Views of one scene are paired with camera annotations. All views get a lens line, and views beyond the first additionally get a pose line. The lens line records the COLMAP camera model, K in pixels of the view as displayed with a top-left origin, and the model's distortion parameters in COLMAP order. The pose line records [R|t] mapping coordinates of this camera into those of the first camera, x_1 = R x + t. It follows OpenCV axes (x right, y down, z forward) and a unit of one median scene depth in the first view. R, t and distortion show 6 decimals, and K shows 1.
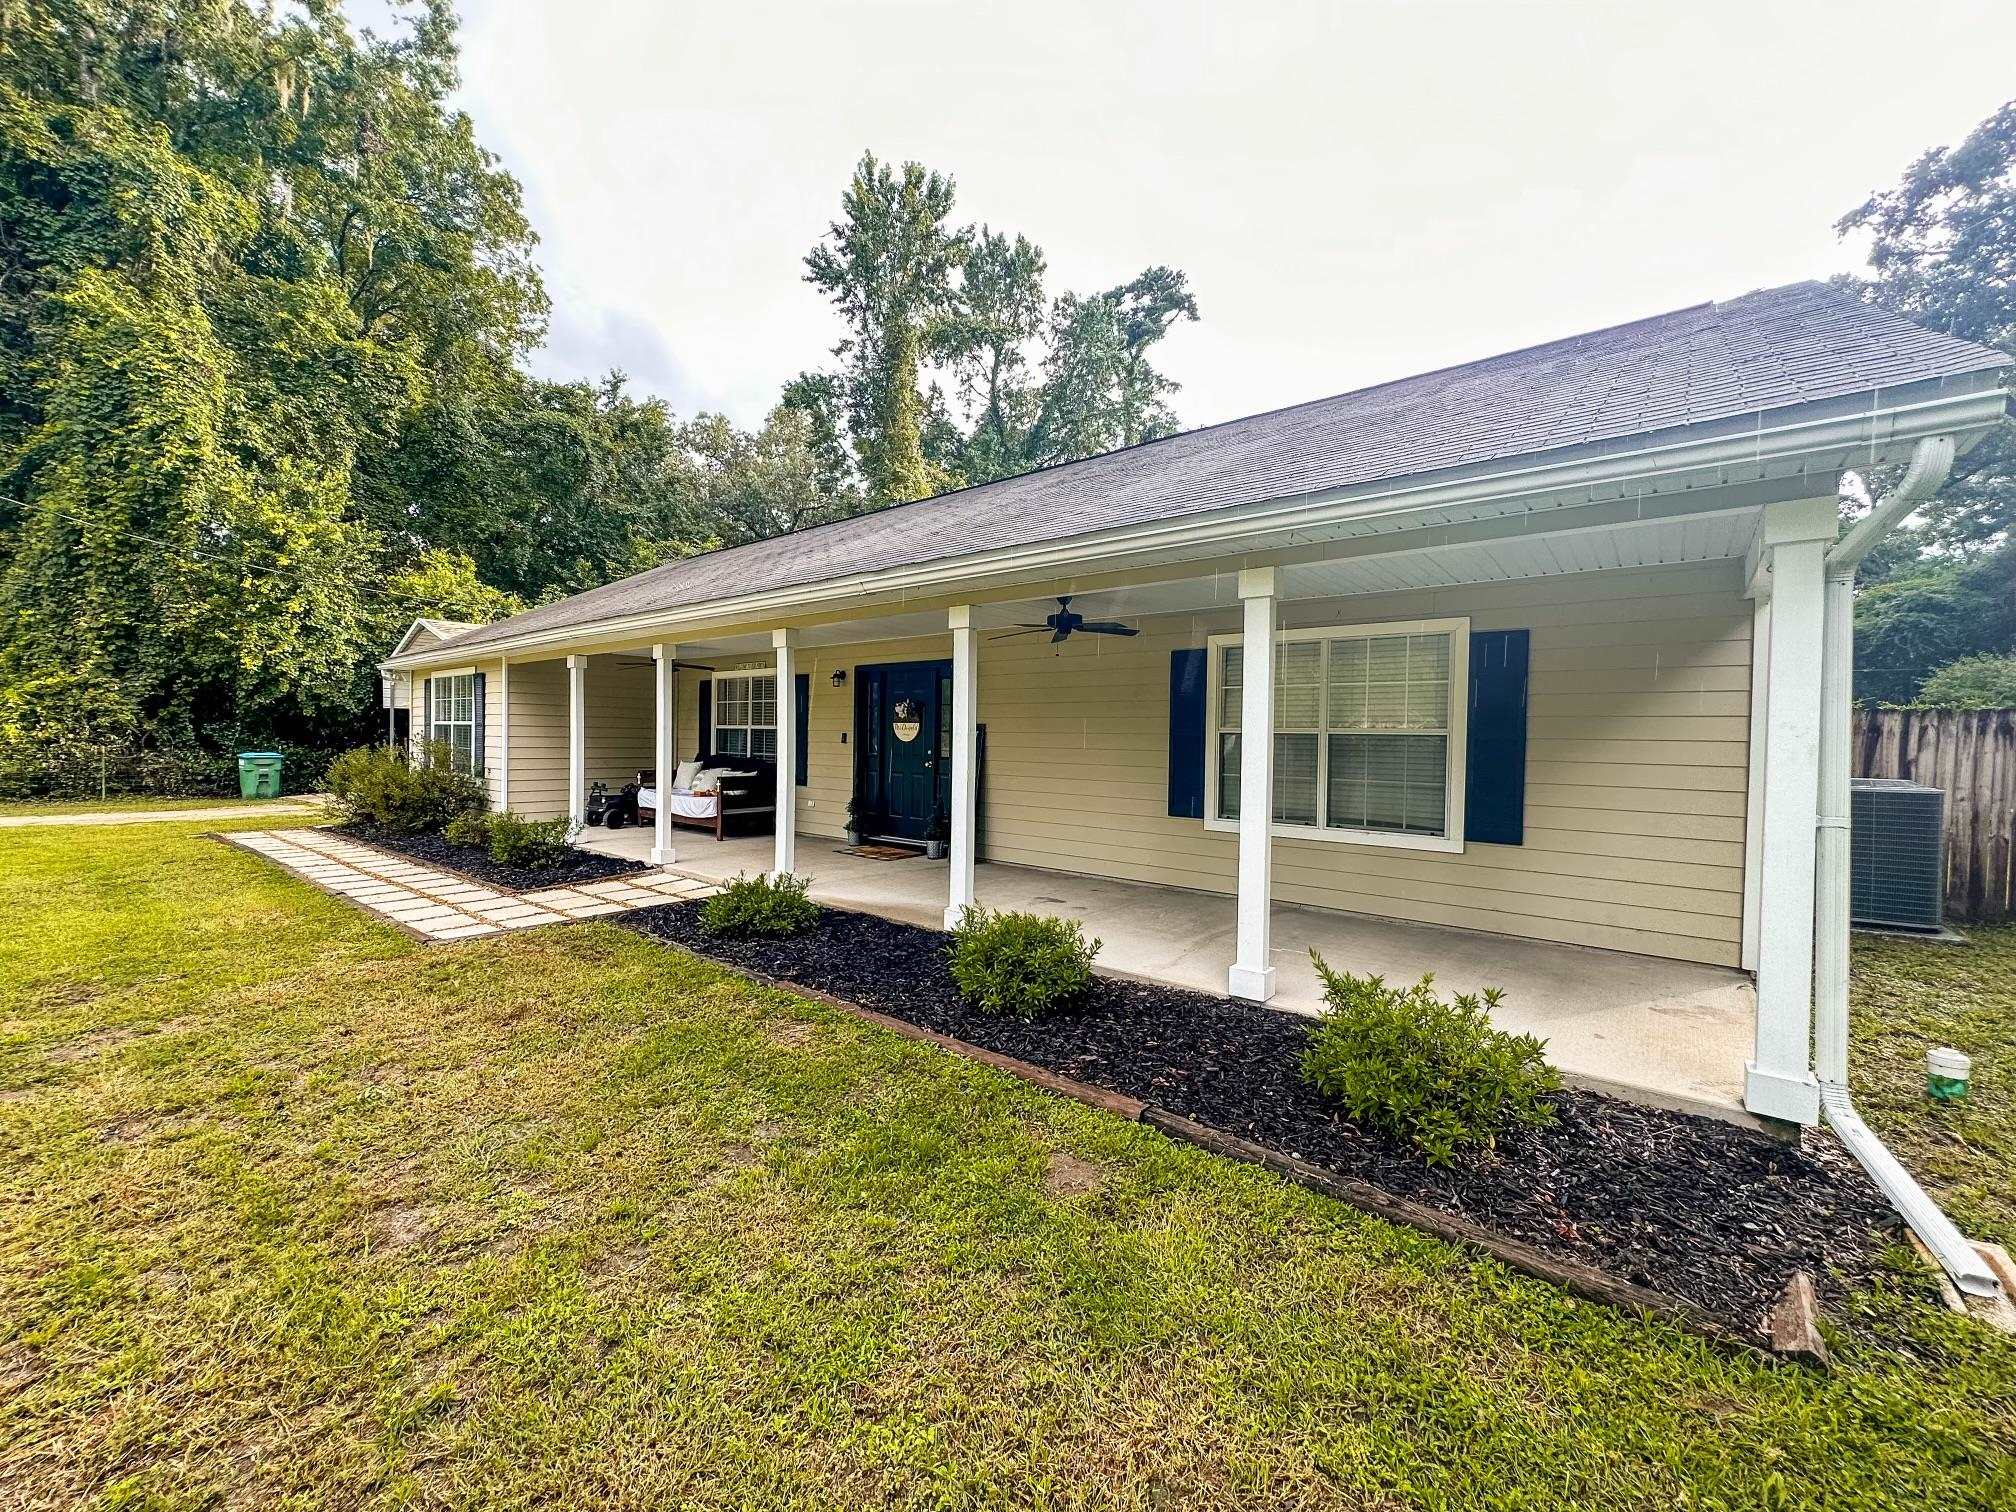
lens RADIAL K [[808.1, 0, 1013.7], [0, 808.1, 748.7], [0, 0, 1]] dist [-0.000368, -0.000658]
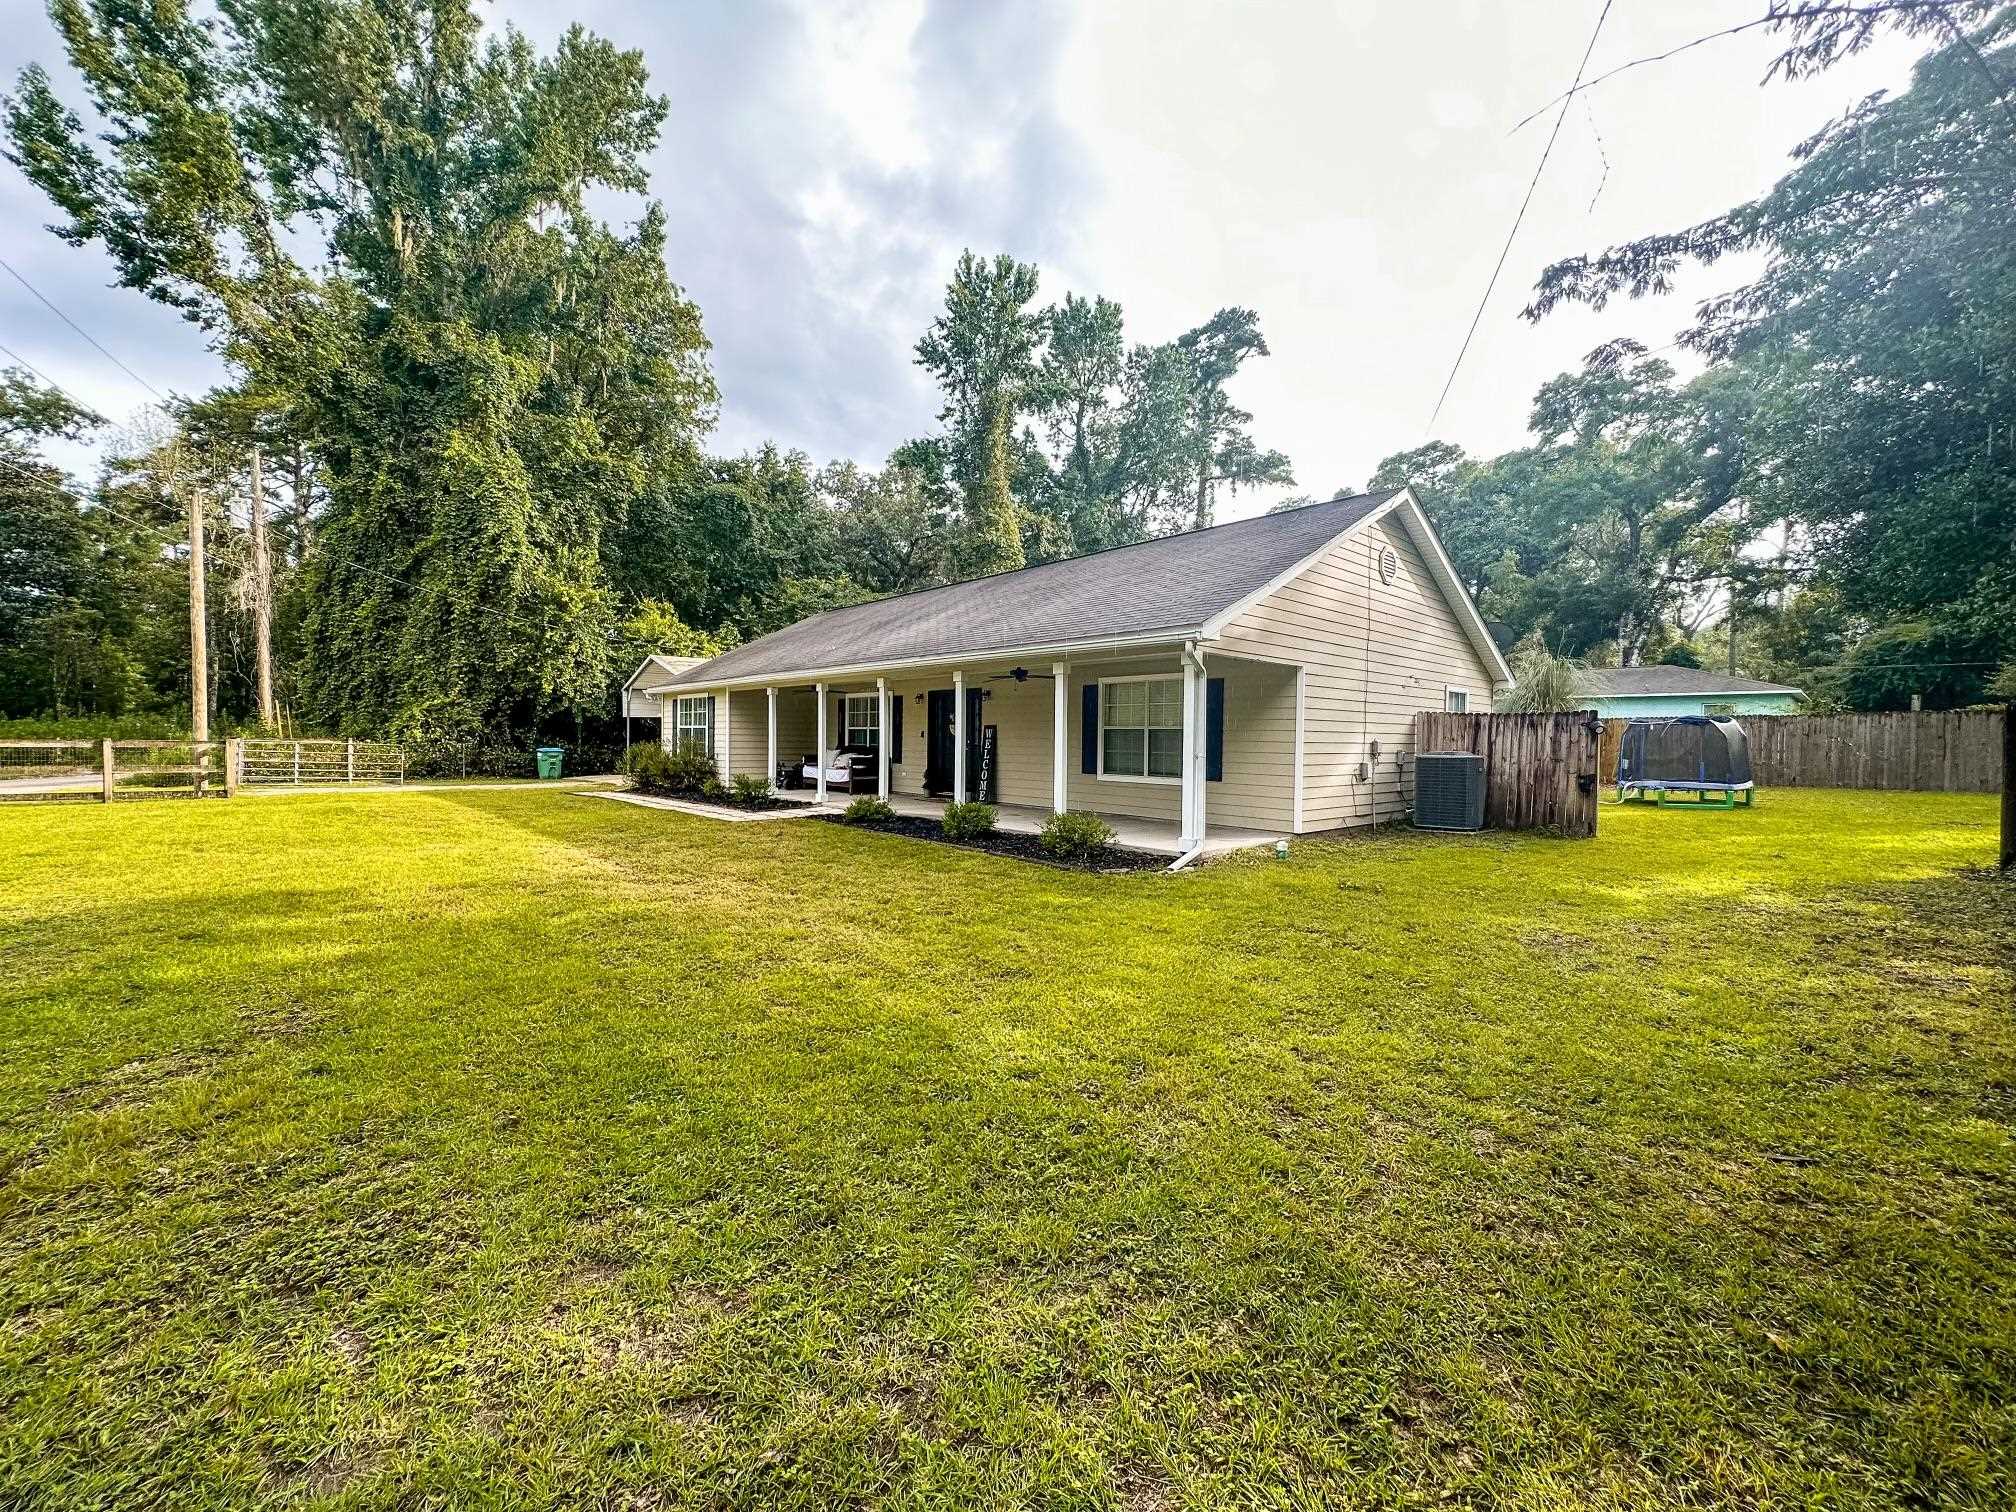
lens RADIAL K [[808.1, 0, 1012.3], [0, 808.1, 748.1], [0, 0, 1]] dist [-0.000368, -0.000658]
pose [[0.989053, -0.002482, -0.147542, 0.100982], [0.002084, 0.999994, -0.002853, 0.009288], [0.147548, 0.002514, 0.989052, -0.285578]]
